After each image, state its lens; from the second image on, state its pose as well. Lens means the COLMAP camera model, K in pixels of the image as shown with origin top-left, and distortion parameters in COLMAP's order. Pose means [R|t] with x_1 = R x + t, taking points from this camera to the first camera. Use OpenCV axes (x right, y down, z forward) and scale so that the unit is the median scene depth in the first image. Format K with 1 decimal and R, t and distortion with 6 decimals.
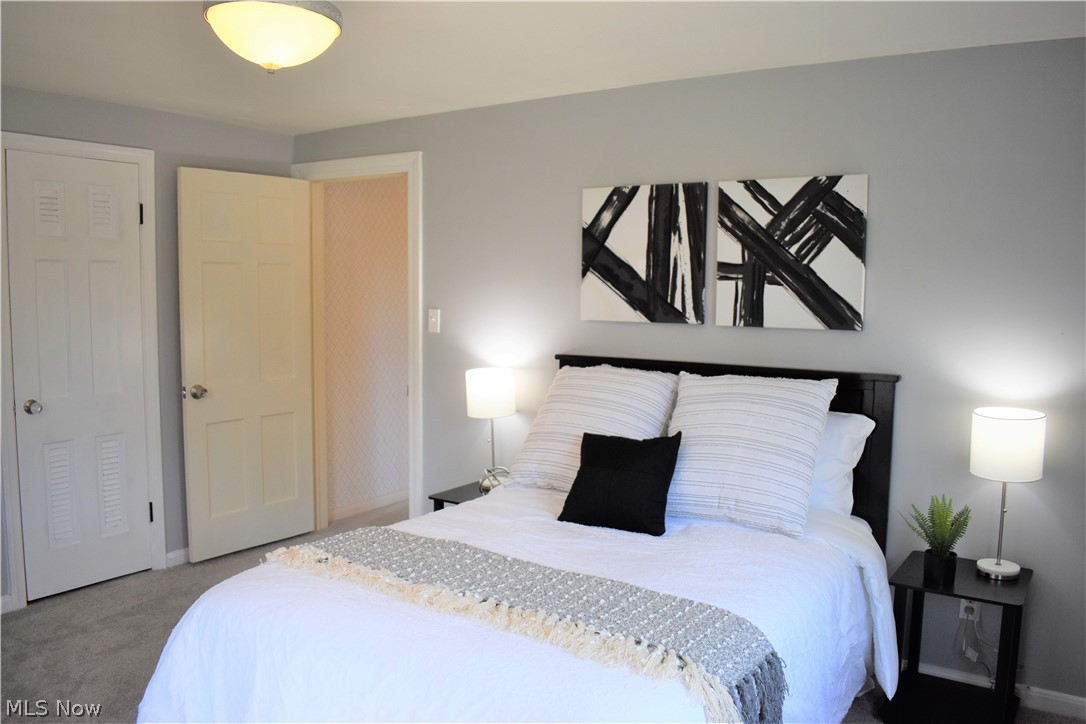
lens RADIAL K [[898.0, 0, 543.6], [0, 898.0, 359.8], [0, 0, 1]] dist [-0.041572, -0.001071]
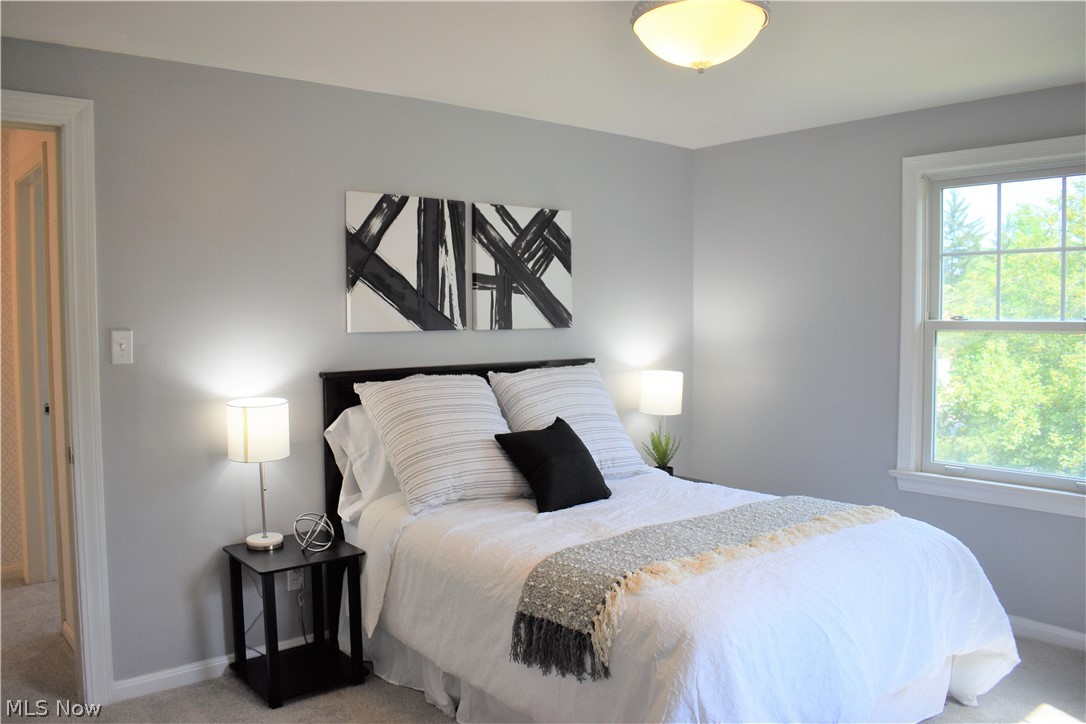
lens RADIAL K [[898.0, 0, 542.3], [0, 898.0, 365.7], [0, 0, 1]] dist [-0.041572, -0.001071]
pose [[0.268634, -0.069581, 0.960726, -0.868644], [0.093659, 0.994548, 0.045842, -0.037600], [-0.958678, 0.077666, 0.273686, 0.615506]]
